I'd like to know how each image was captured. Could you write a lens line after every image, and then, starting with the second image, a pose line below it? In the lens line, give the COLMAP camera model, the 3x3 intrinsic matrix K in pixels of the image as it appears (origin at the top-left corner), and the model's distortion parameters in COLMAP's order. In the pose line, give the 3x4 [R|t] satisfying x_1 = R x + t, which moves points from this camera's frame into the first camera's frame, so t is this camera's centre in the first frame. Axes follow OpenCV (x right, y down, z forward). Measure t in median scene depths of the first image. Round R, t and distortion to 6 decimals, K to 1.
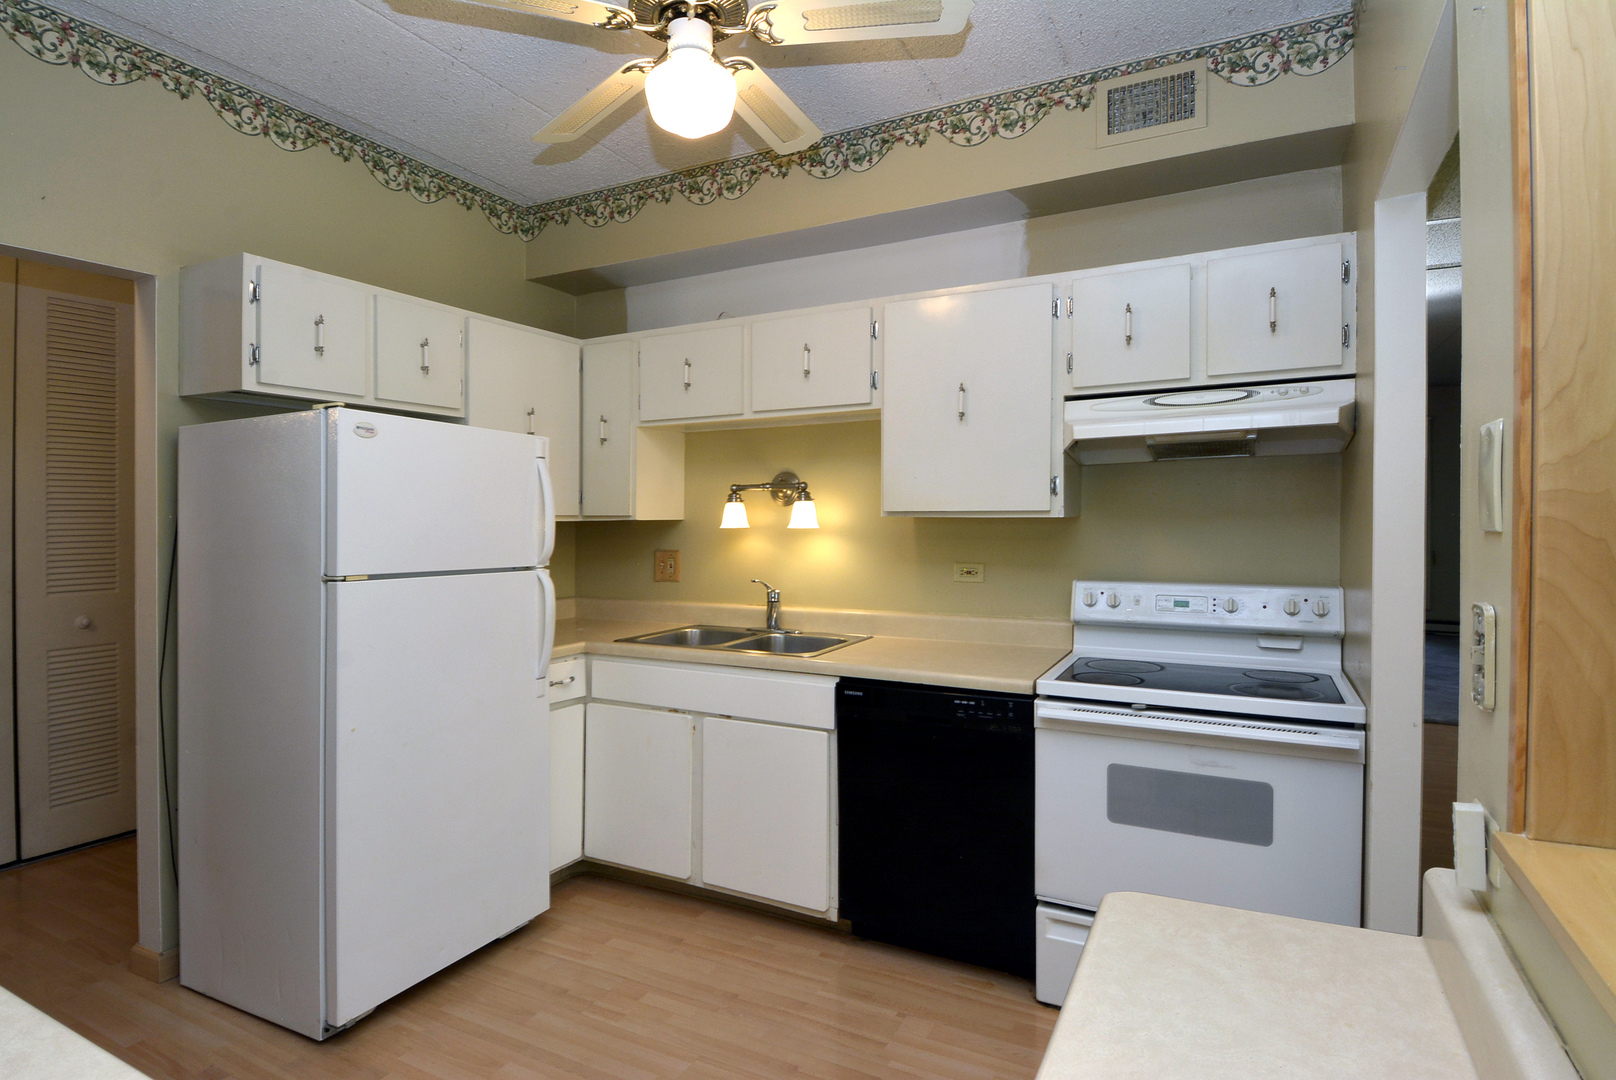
lens RADIAL K [[838.7, 0, 808.0], [0, 838.7, 540.0], [0, 0, 1]] dist [-0.000663, -0.001116]
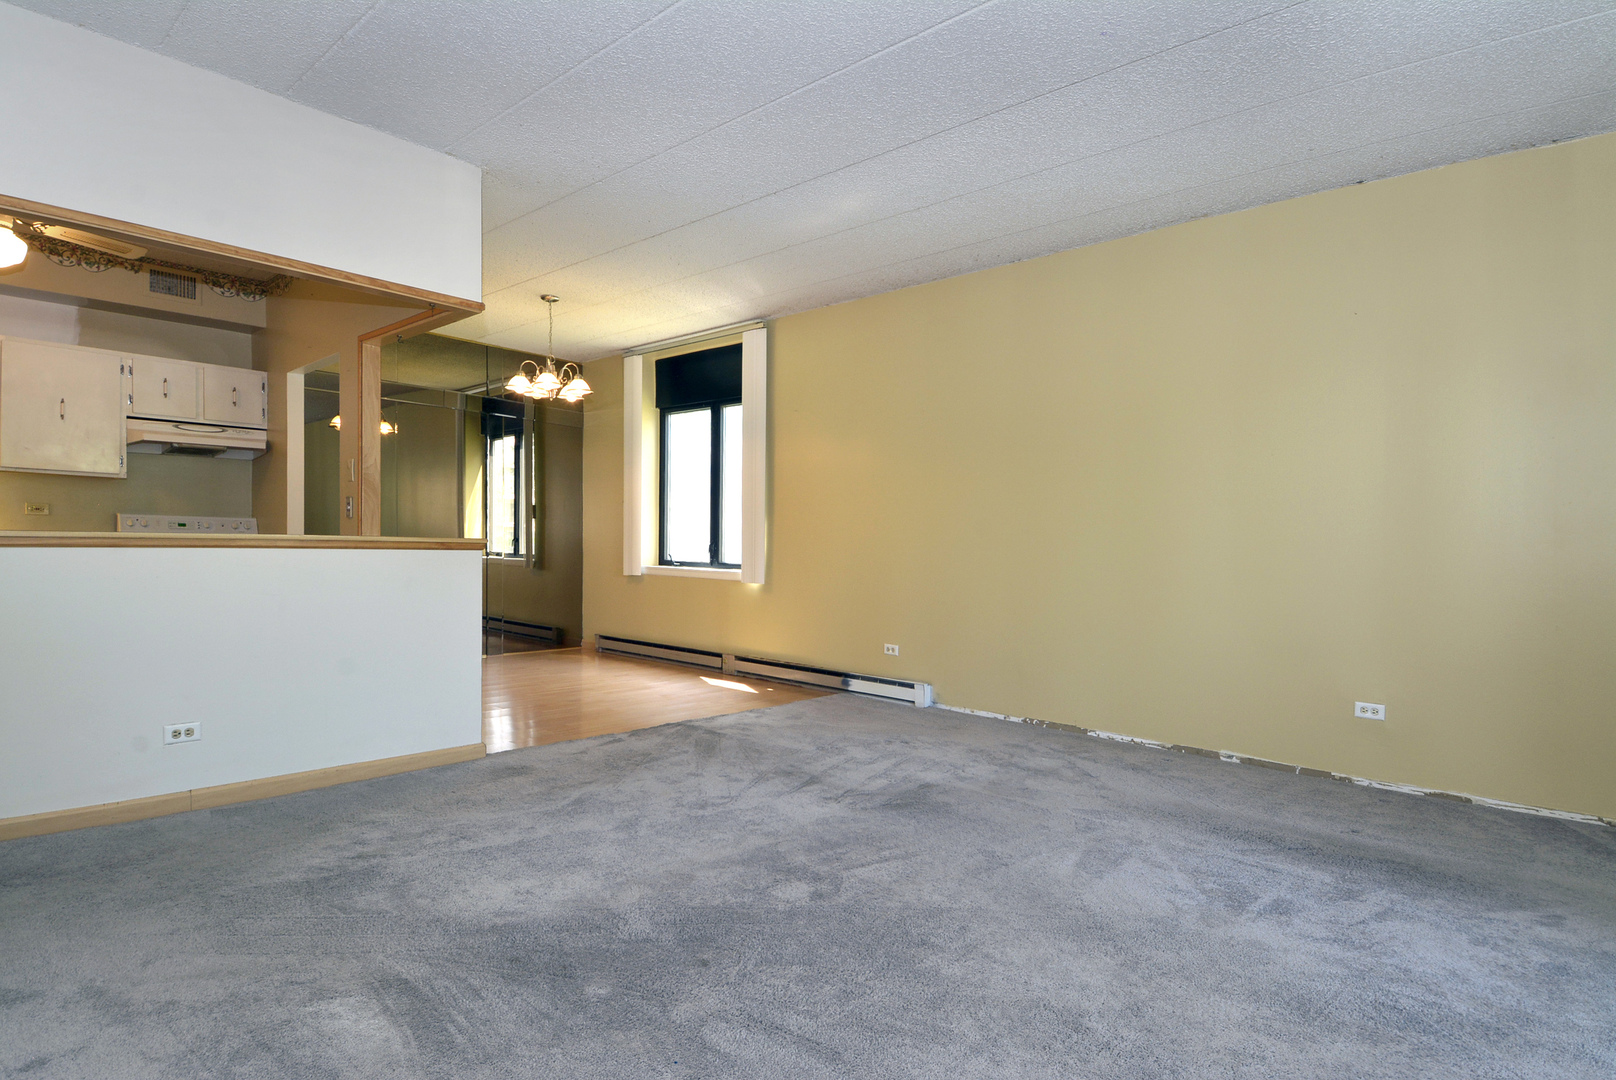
lens RADIAL K [[861.0, 0, 847.6], [0, 861.0, 578.0], [0, 0, 1]] dist [-0.000228, -0.000766]
pose [[0.225857, -0.022014, 0.973912, -1.292061], [0.001197, 0.999750, 0.022321, 0.166347], [-0.974160, -0.003876, 0.225827, -1.110033]]
